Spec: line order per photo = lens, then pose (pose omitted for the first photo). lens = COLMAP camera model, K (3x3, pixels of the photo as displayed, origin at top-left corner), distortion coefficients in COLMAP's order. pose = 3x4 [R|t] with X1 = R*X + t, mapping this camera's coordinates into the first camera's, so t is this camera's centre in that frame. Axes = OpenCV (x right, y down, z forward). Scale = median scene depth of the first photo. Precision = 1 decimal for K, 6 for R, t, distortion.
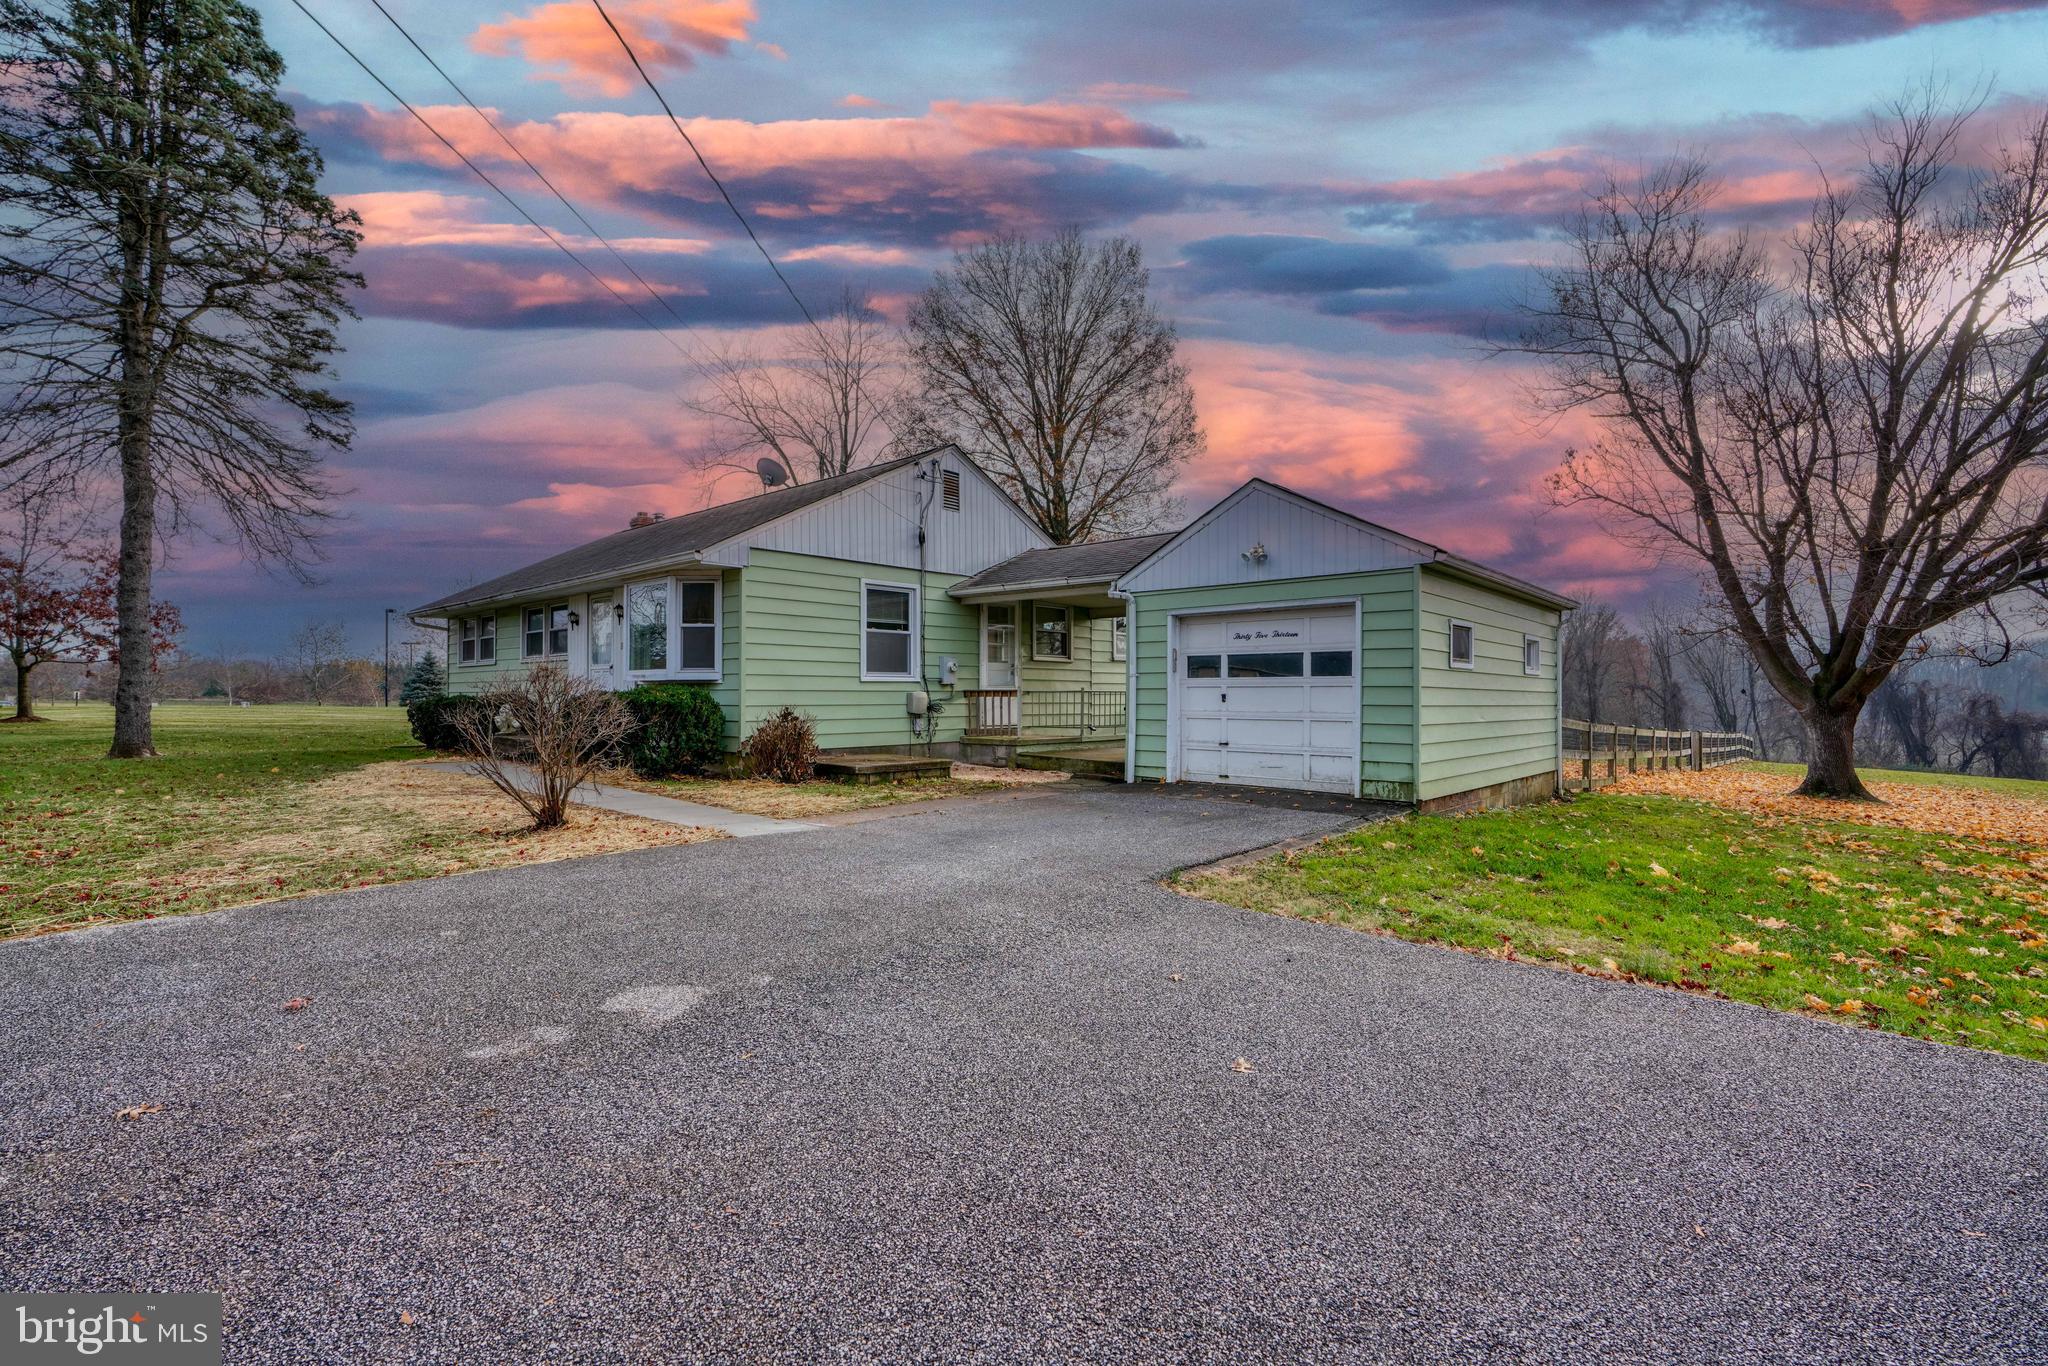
lens RADIAL K [[933.8, 0, 1018.1], [0, 933.8, 681.1], [0, 0, 1]] dist [-0.002674, -0.000082]
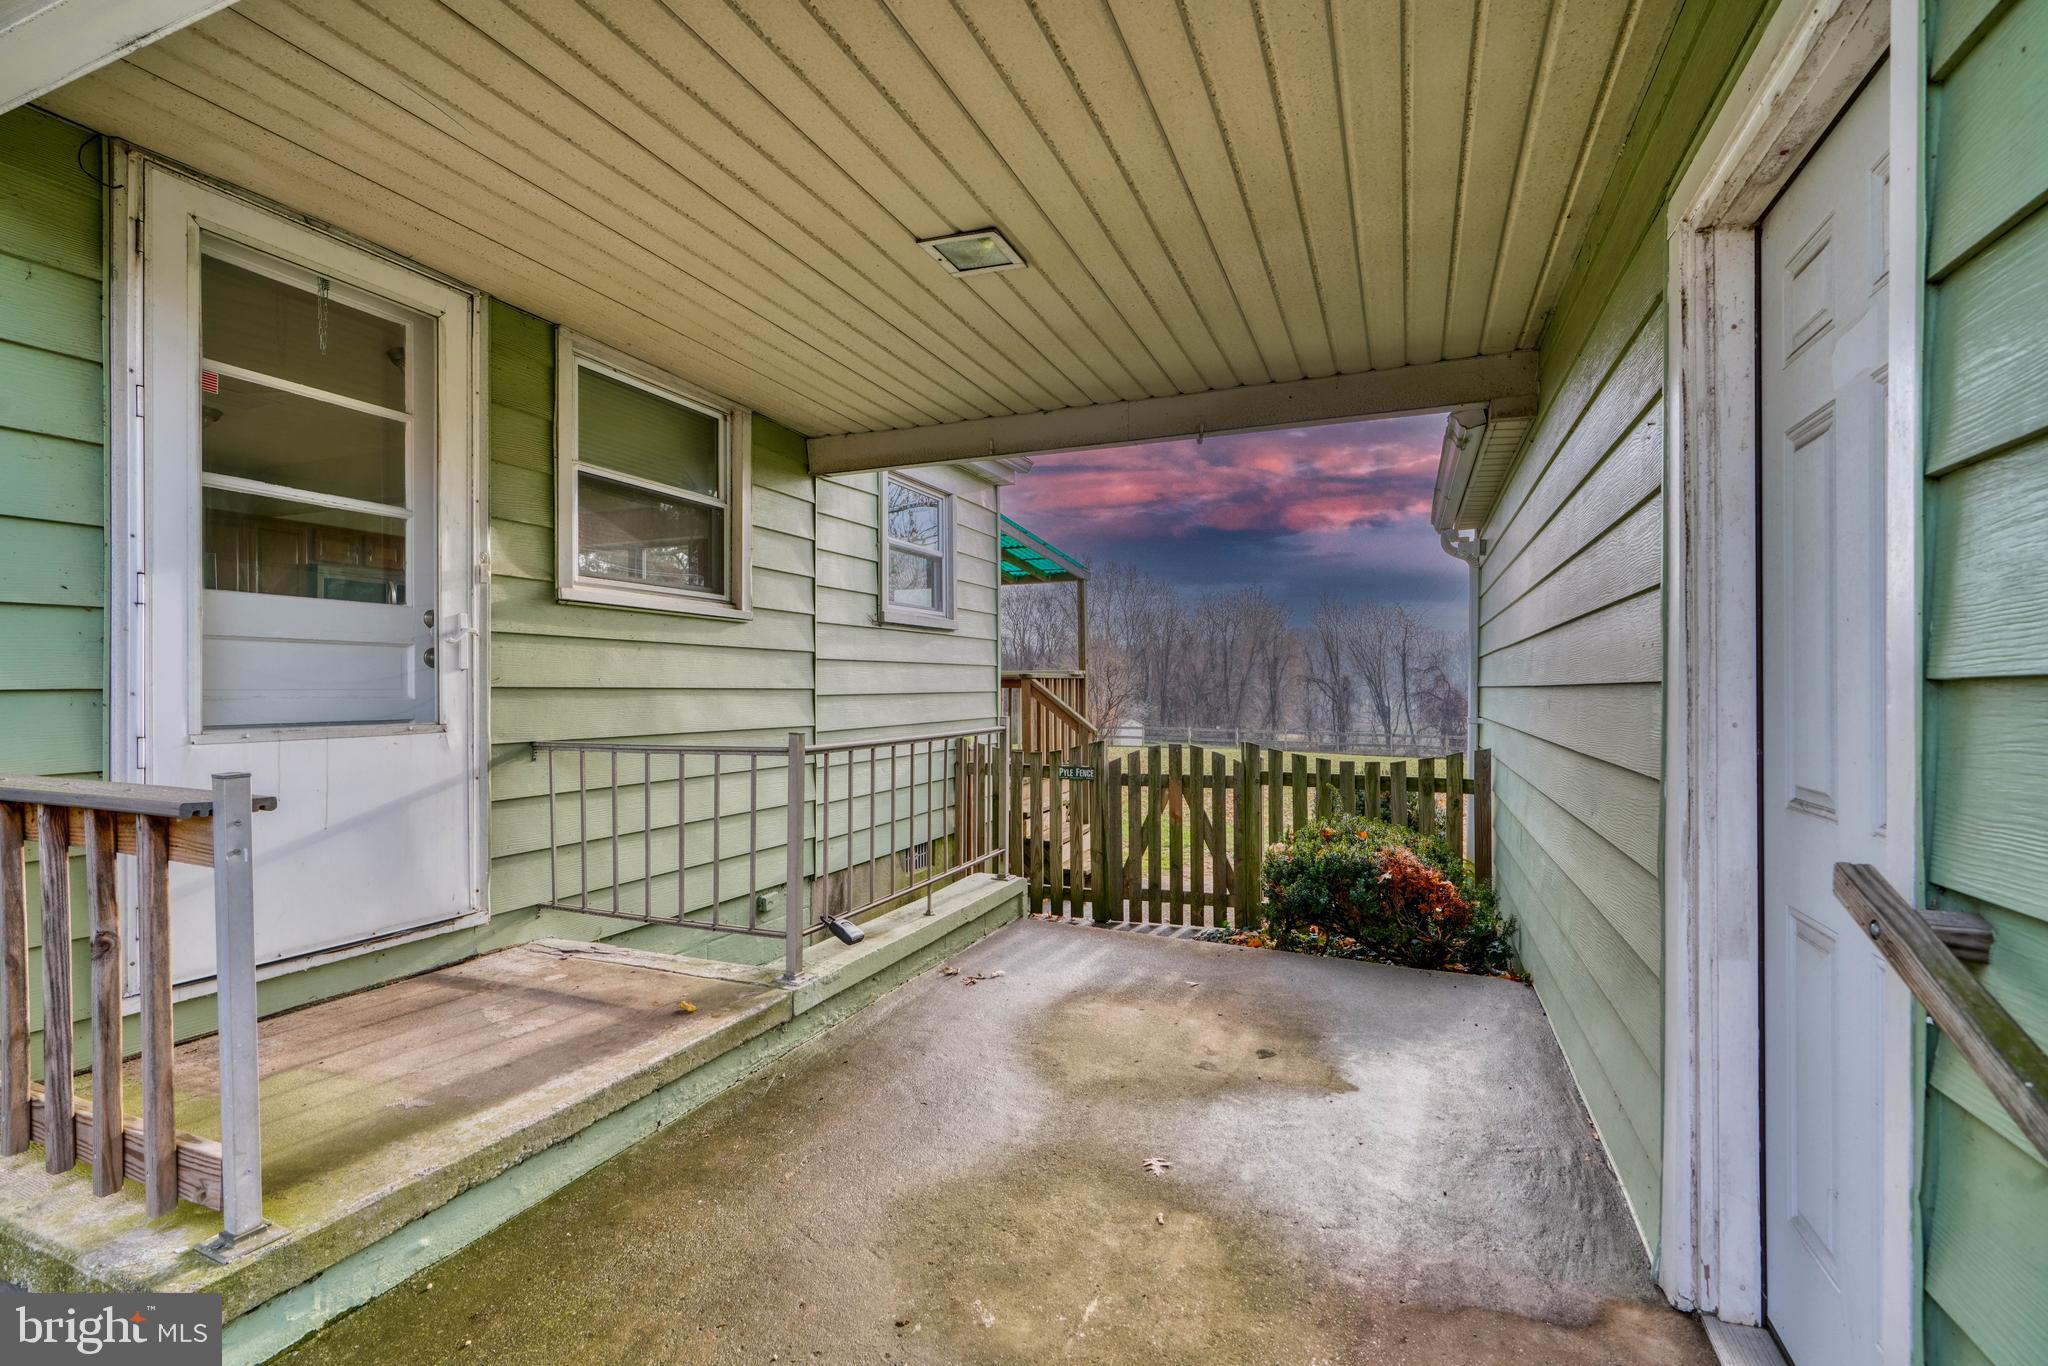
lens RADIAL K [[933.8, 0, 1018.1], [0, 933.8, 681.1], [0, 0, 1]] dist [-0.002674, -0.000082]
pose [[0.945968, 0.002257, 0.324253, 0.043801], [-0.005404, 0.999947, 0.008806, -0.004916], [-0.324216, -0.010082, 0.945929, 0.694431]]
